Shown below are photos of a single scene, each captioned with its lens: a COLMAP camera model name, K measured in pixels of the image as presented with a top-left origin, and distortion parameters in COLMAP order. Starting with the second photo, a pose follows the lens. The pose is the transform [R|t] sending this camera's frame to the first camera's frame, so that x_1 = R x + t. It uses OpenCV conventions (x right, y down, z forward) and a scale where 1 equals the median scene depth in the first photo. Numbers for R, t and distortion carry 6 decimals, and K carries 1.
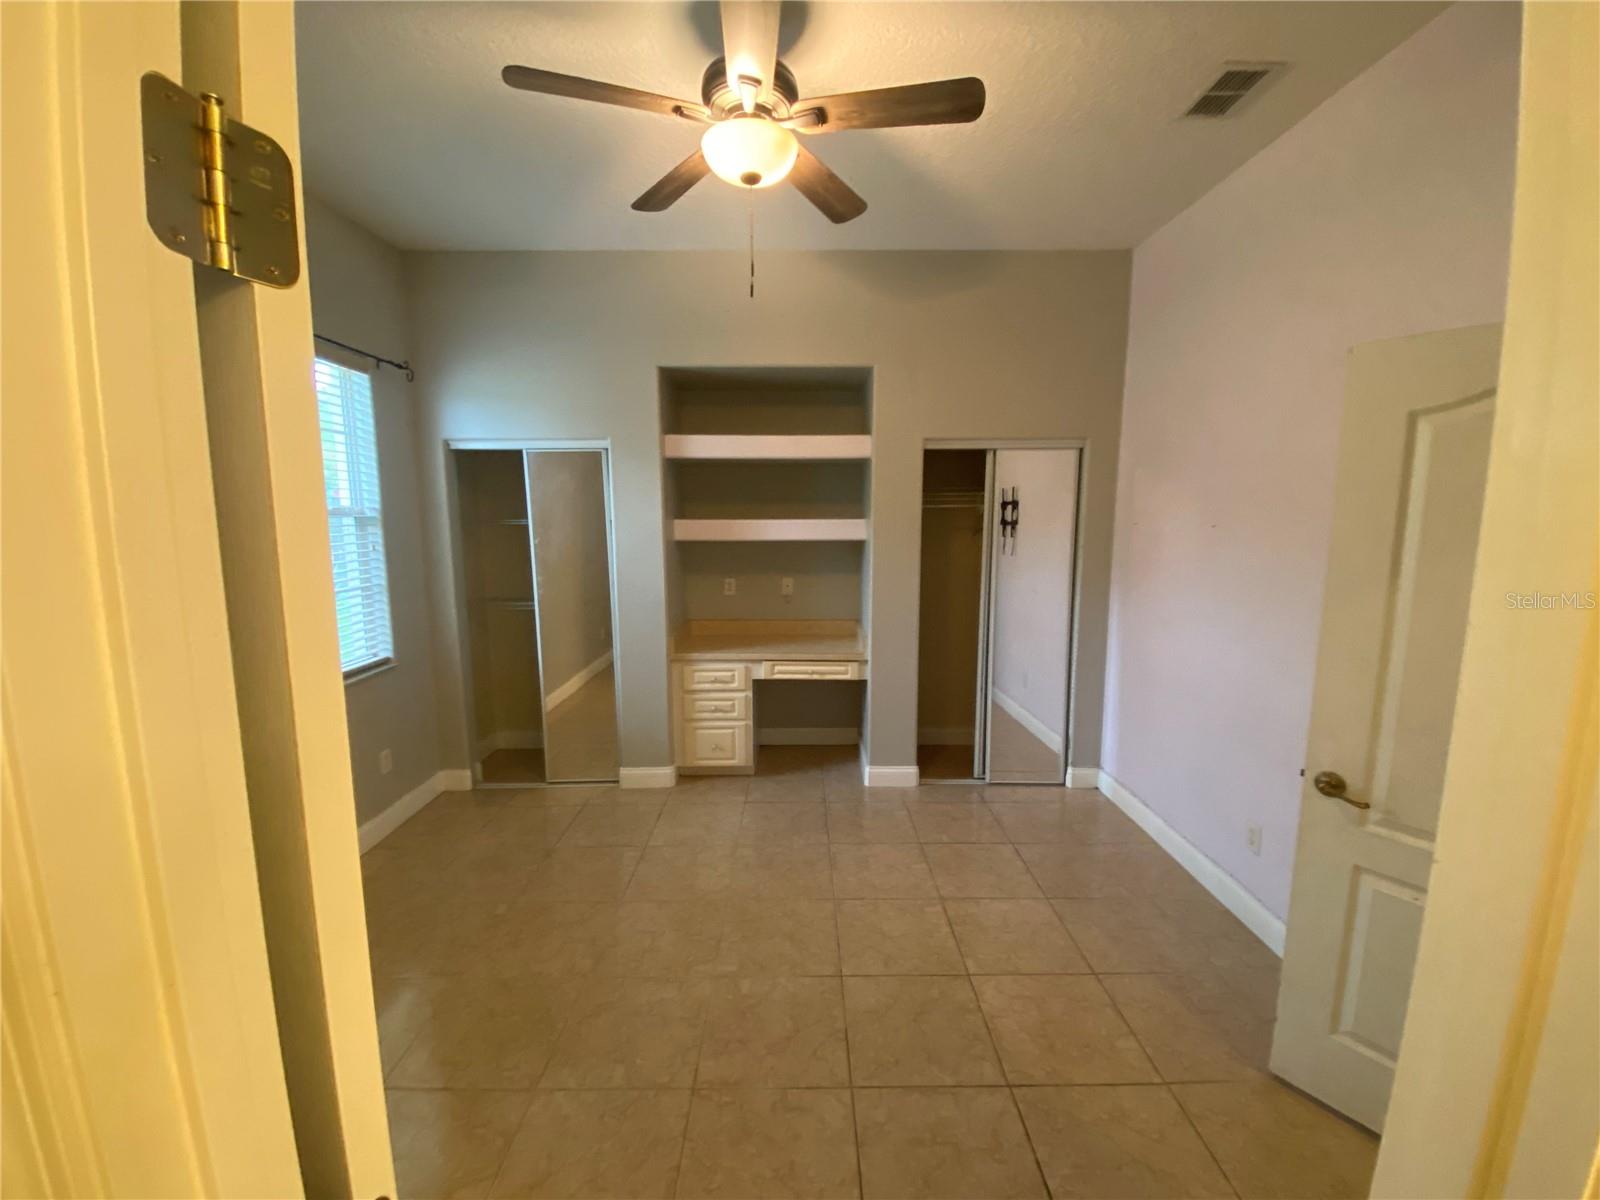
lens RADIAL K [[645.4, 0, 793.9], [0, 645.4, 594.6], [0, 0, 1]] dist [0.047041, -0.042135]
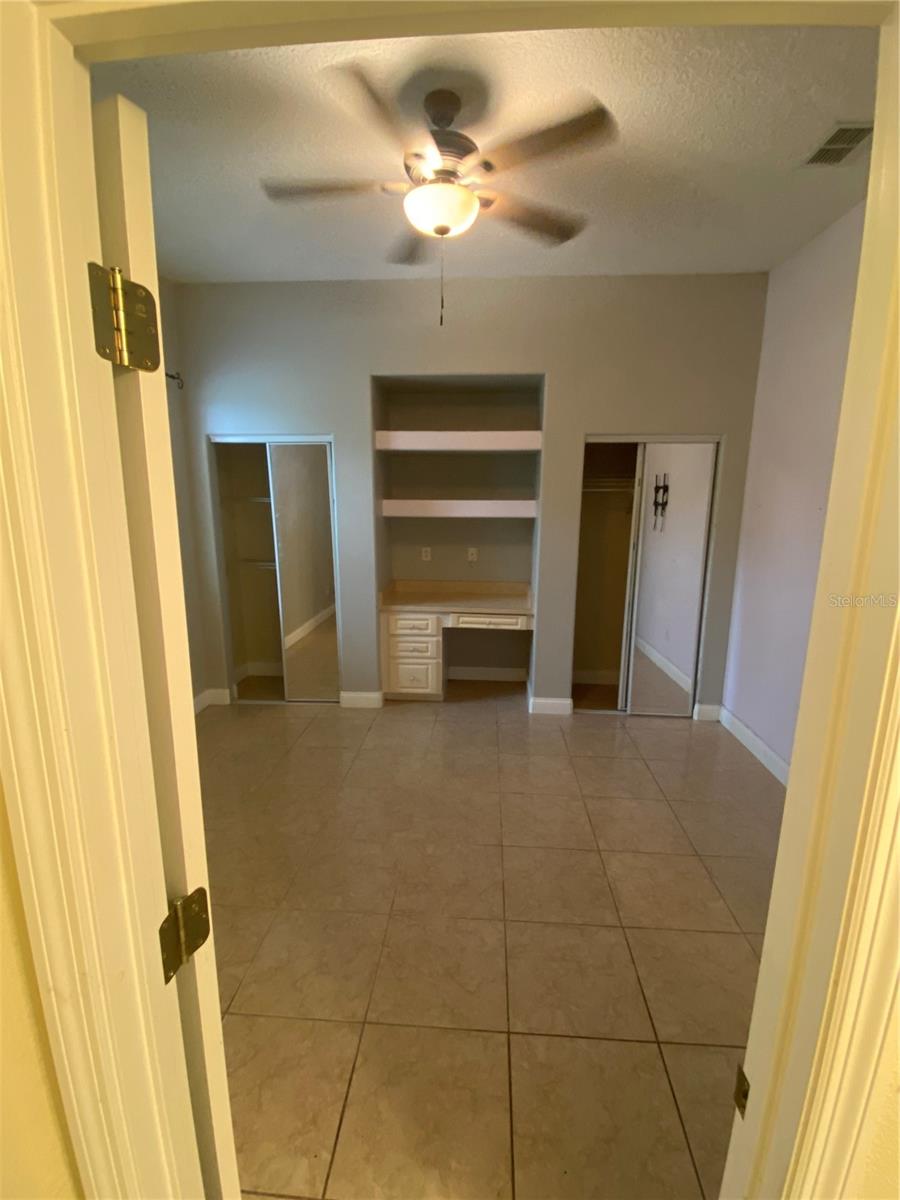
lens RADIAL K [[536.5, 0, 443.5], [0, 536.5, 599.5], [0, 0, 1]] dist [0.046279, -0.040135]
pose [[0.997085, 0.021962, -0.073074, 0.015016], [-0.016925, 0.997483, 0.068850, 0.004302], [0.074402, -0.067413, 0.994947, -0.051024]]
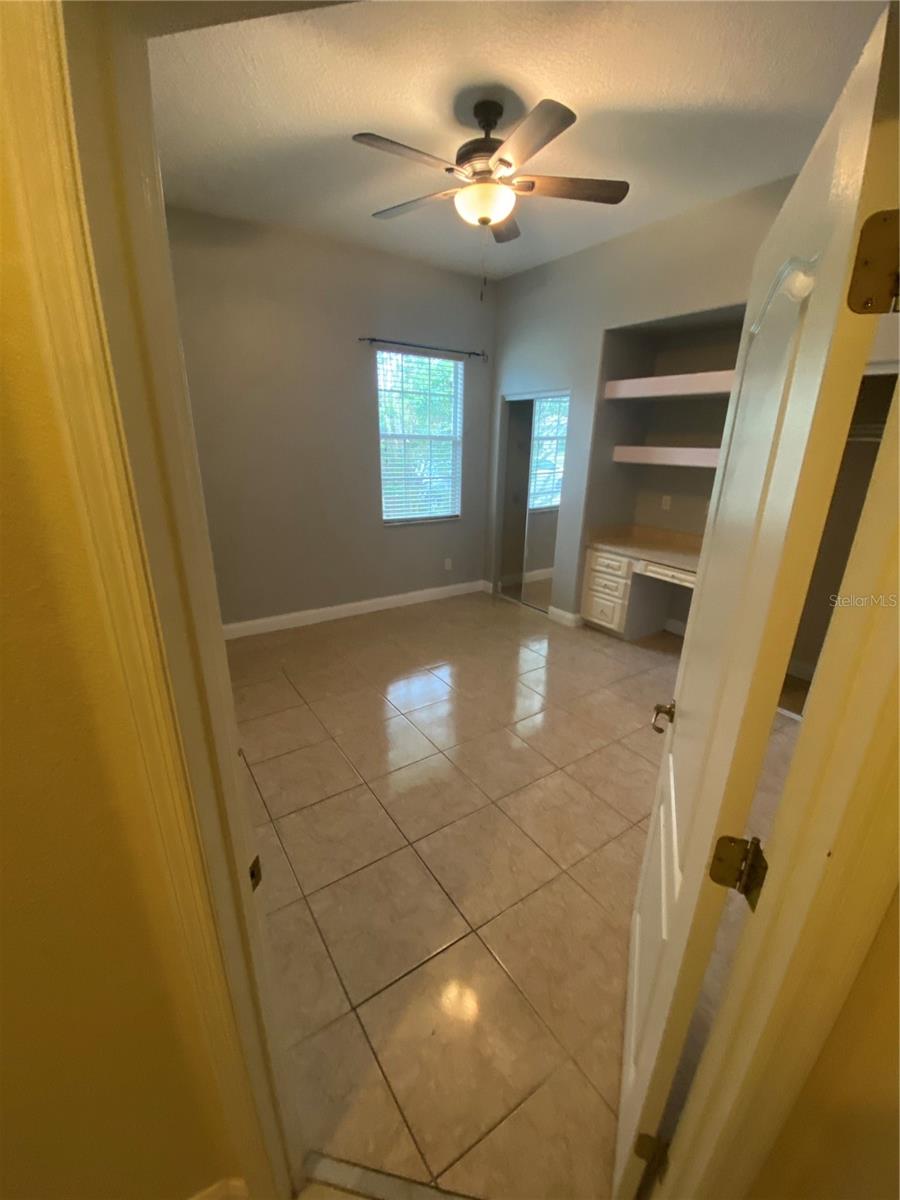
lens RADIAL K [[484.0, 0, 450.0], [0, 484.0, 600.0], [0, 0, 1]] dist [0.047041, -0.042135]
pose [[0.553796, 0.277358, -0.785101, 0.588439], [-0.123788, 0.959838, 0.251770, -0.022553], [0.823400, -0.042244, 0.565887, 0.122122]]
